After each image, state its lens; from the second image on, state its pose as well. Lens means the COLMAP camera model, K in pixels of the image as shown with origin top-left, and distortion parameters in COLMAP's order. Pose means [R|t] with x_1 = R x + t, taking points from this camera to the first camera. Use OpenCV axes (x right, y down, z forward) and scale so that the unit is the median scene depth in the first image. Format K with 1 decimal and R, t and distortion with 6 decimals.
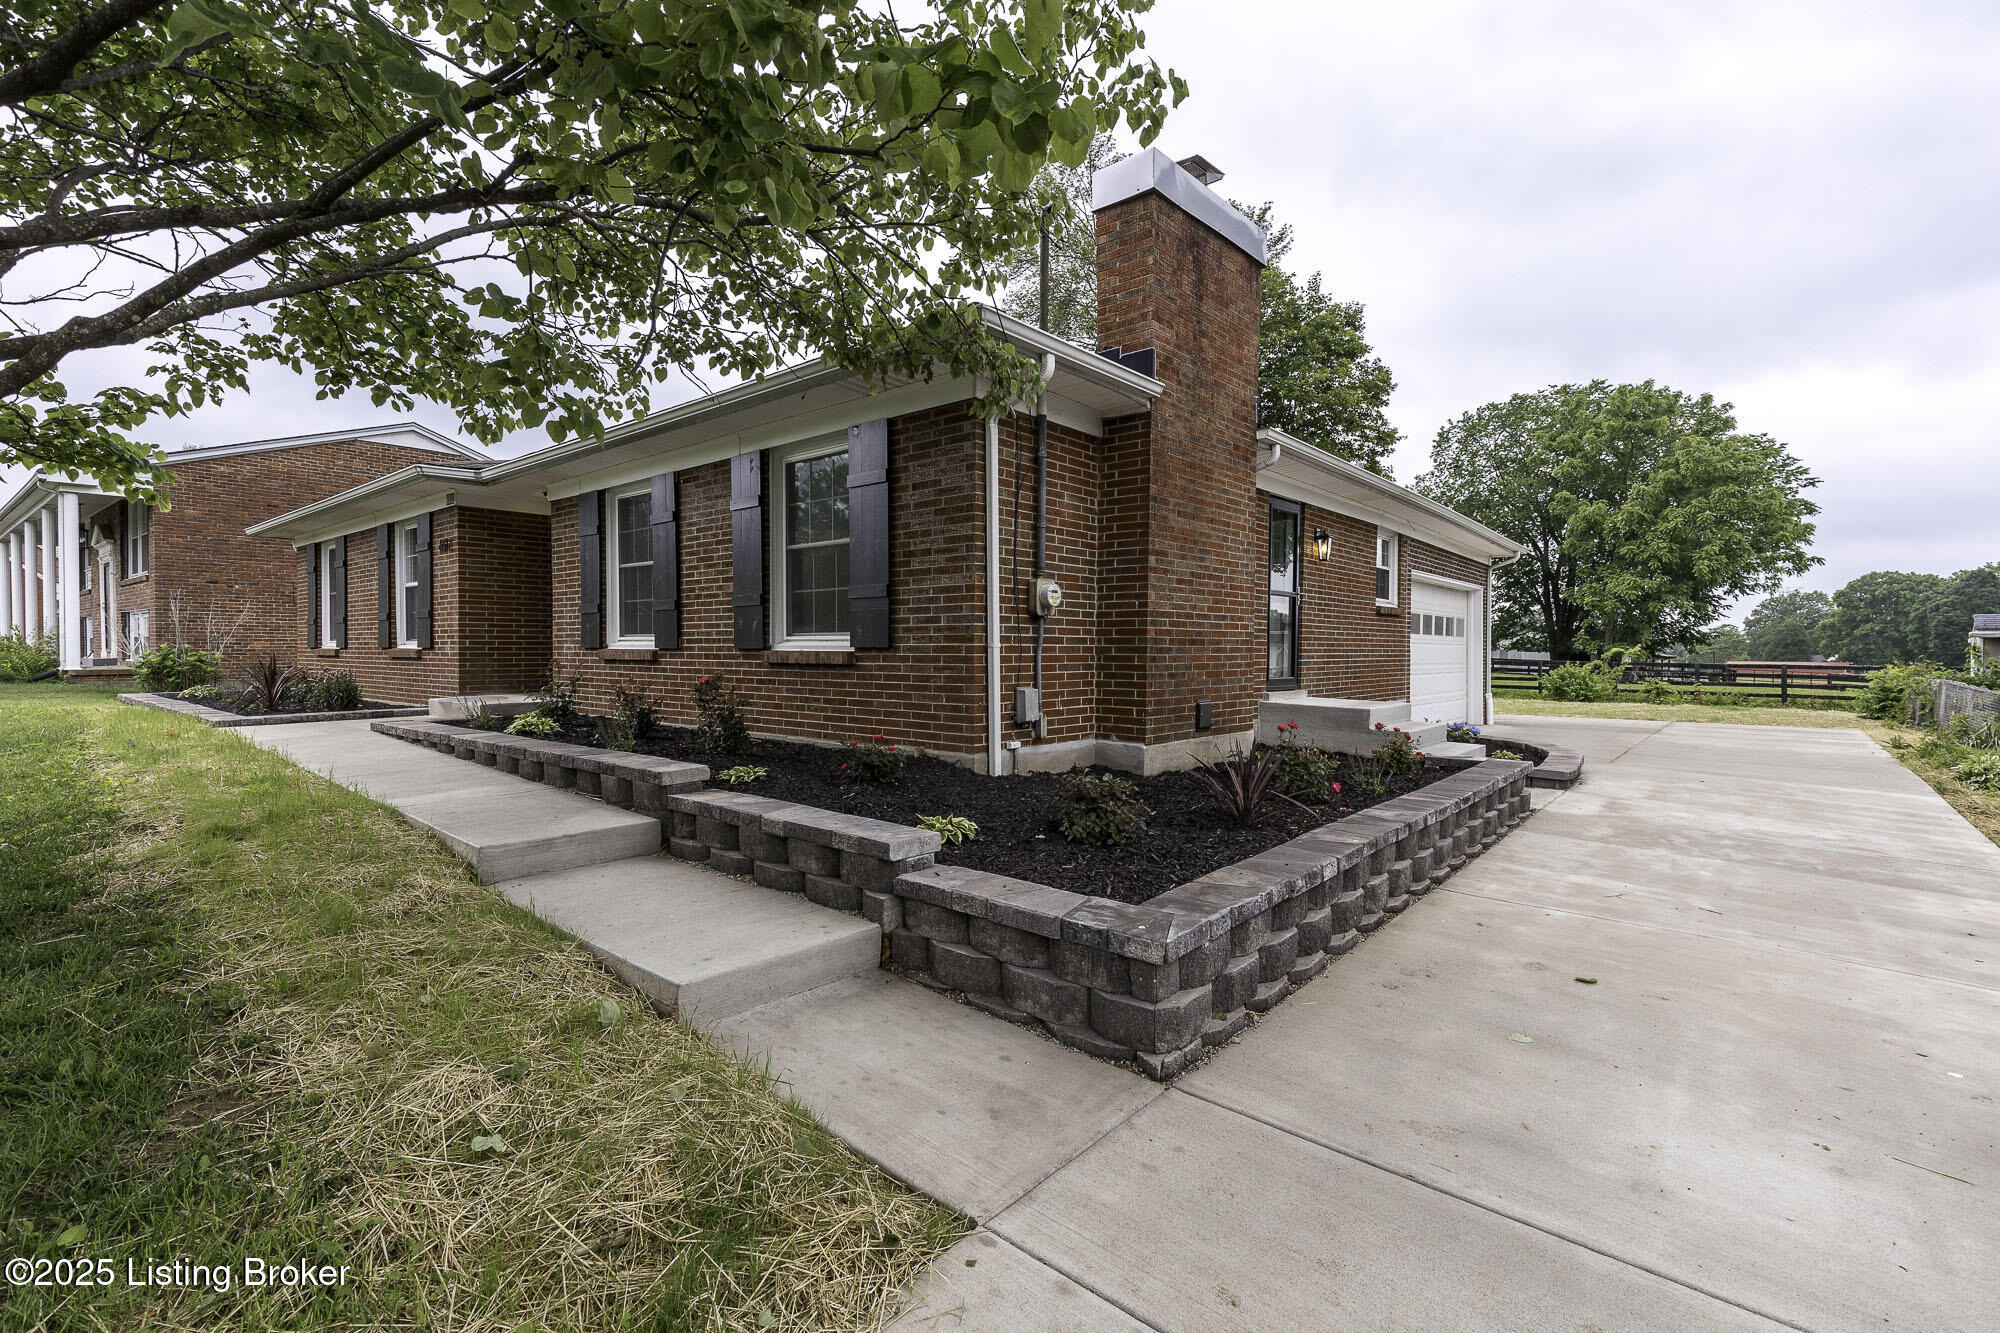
lens RADIAL K [[898.4, 0, 998.6], [0, 898.4, 655.4], [0, 0, 1]] dist [0.001525, 0.000069]
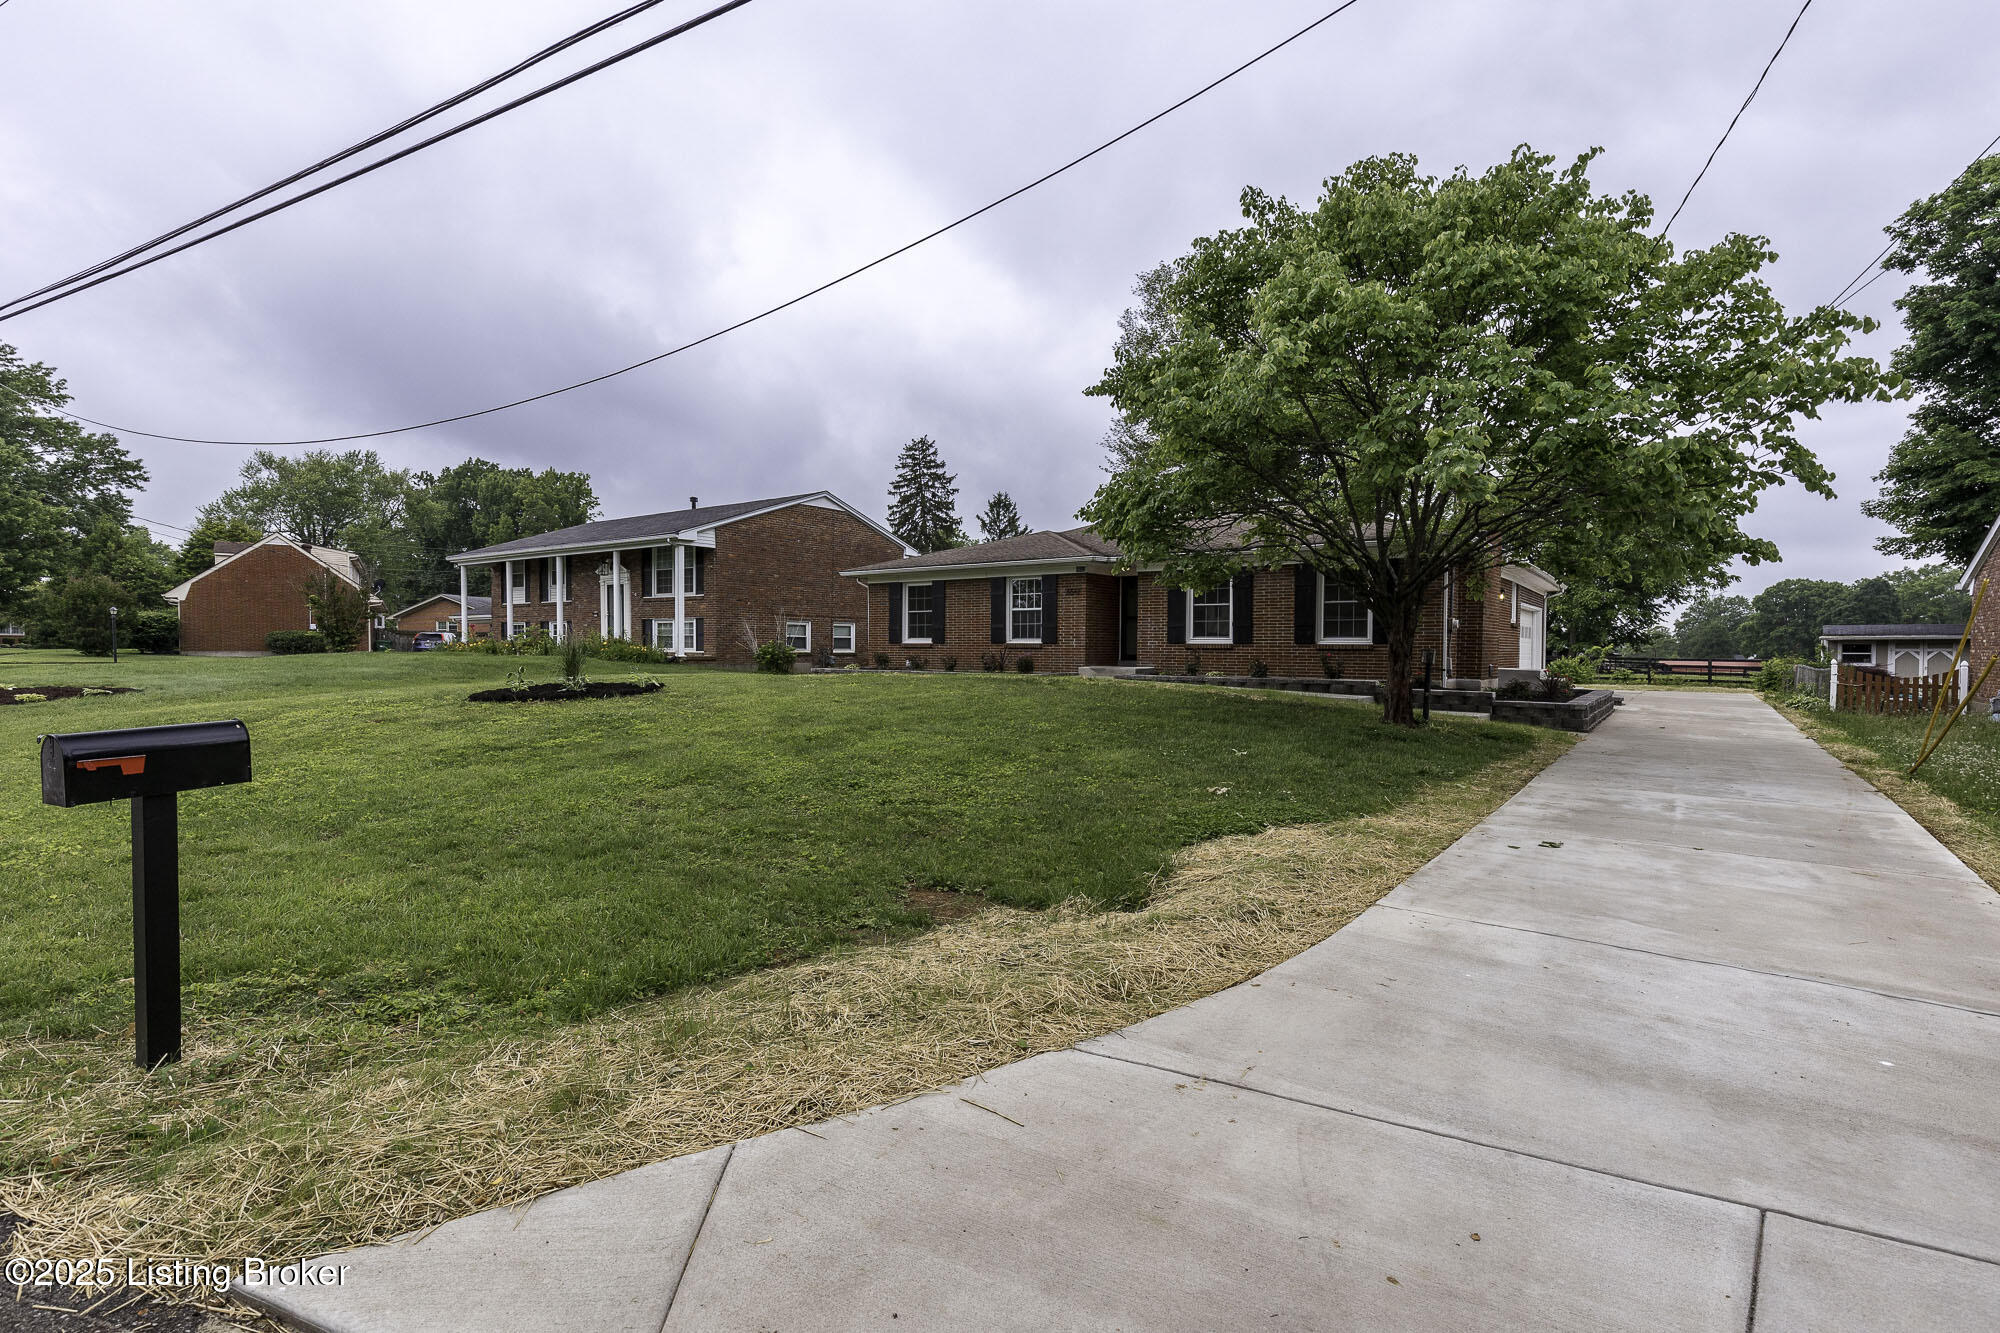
lens RADIAL K [[898.4, 0, 1008.1], [0, 898.4, 664.1], [0, 0, 1]] dist [0.001525, 0.000069]
pose [[0.998452, 0.001799, 0.055590, -0.161139], [-0.002442, 0.999931, 0.011493, 0.003057], [-0.055566, -0.011611, 0.998388, -0.183940]]
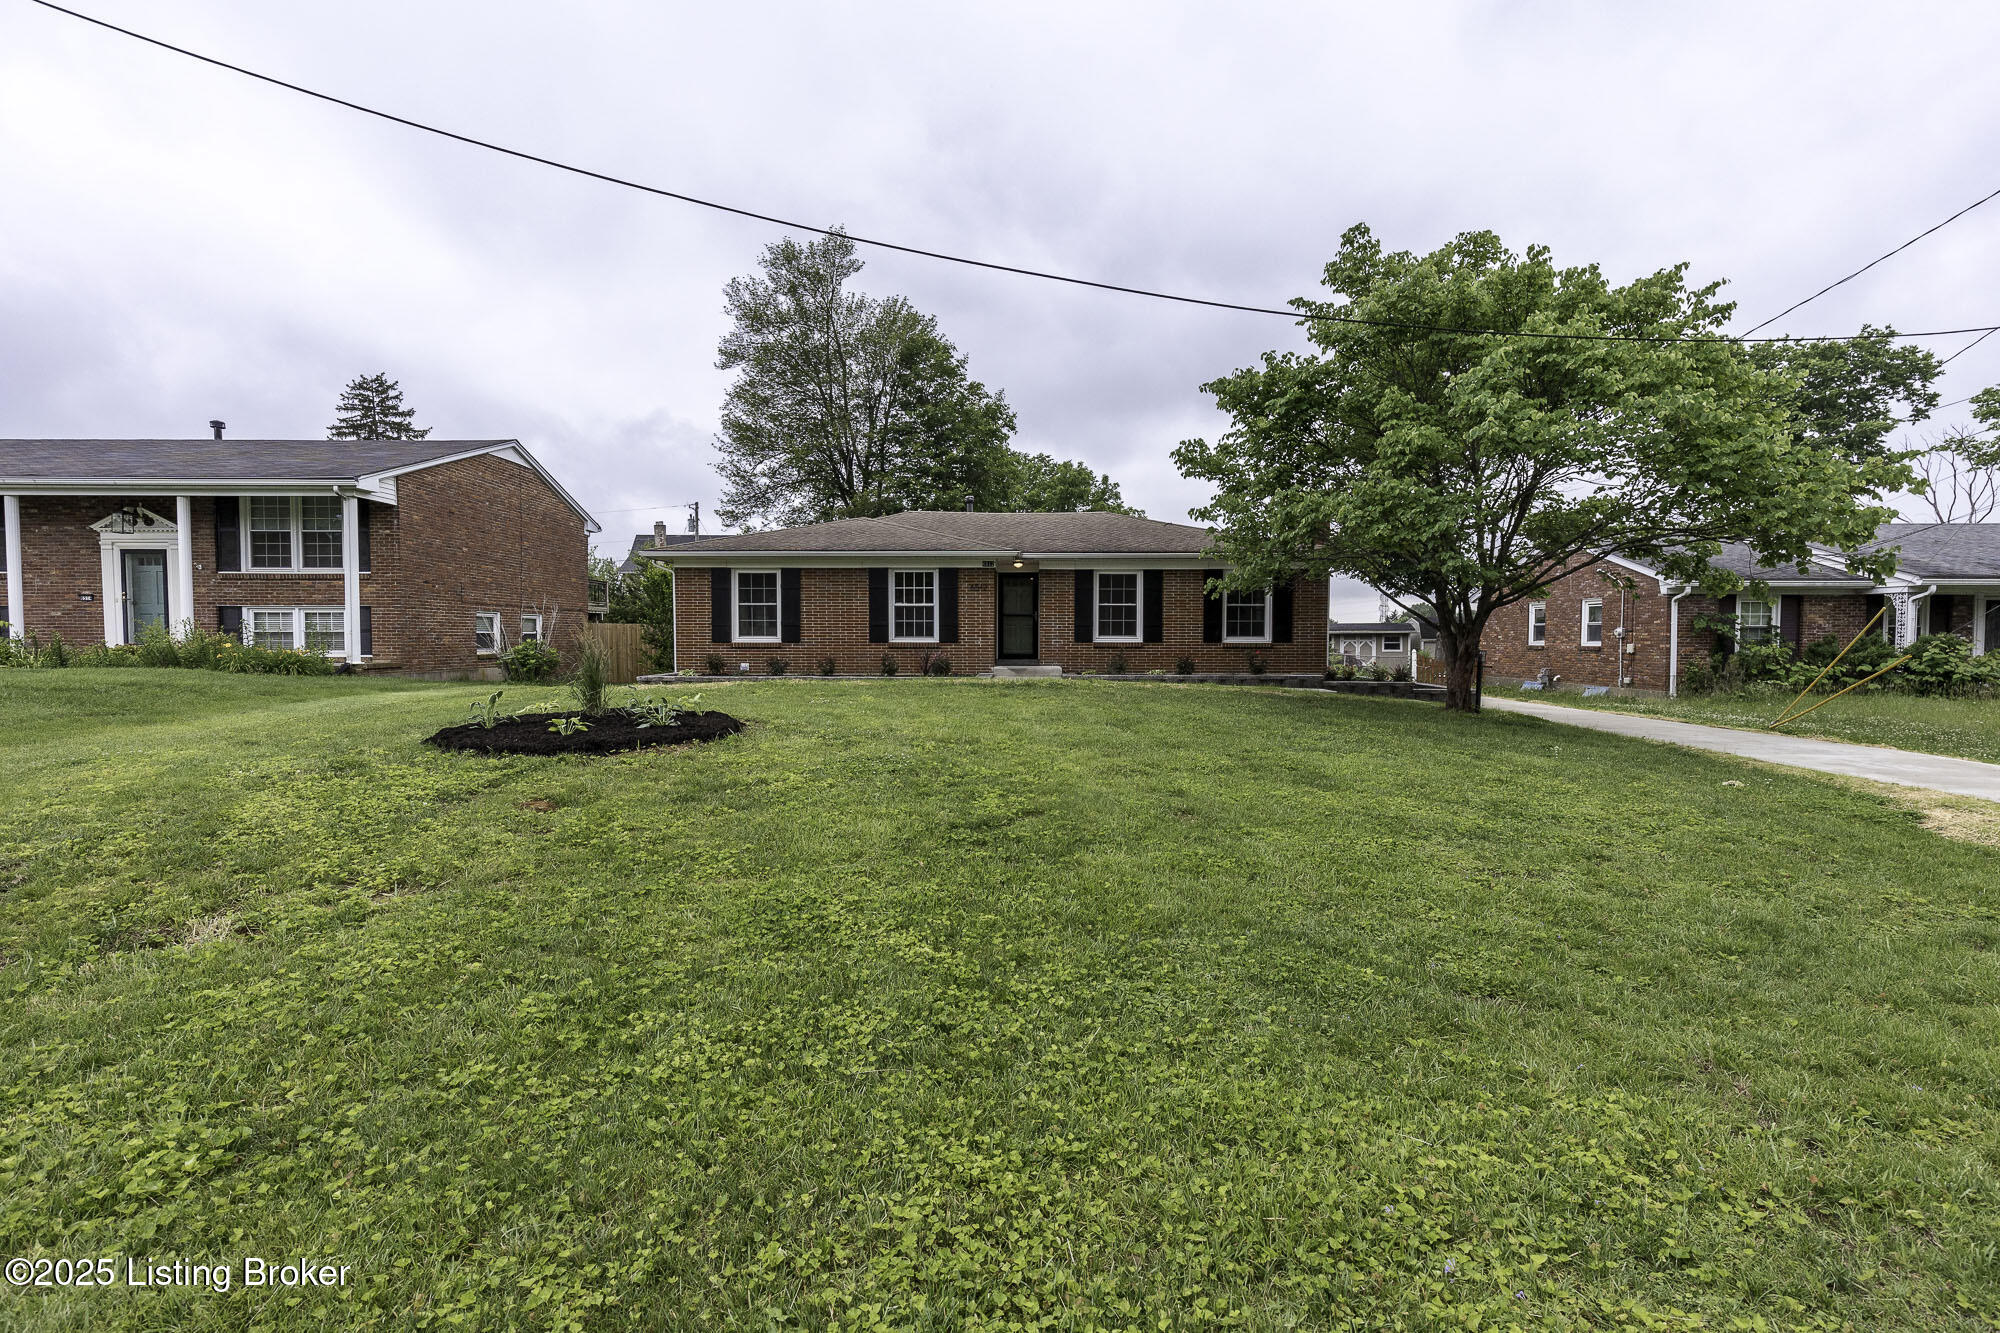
lens RADIAL K [[898.4, 0, 1014.4], [0, 898.4, 662.3], [0, 0, 1]] dist [0.001525, 0.000069]
pose [[0.787684, -0.014921, 0.615899, -0.316713], [0.005665, 0.999840, 0.016978, 0.000585], [-0.616054, -0.009884, 0.787642, -0.097513]]
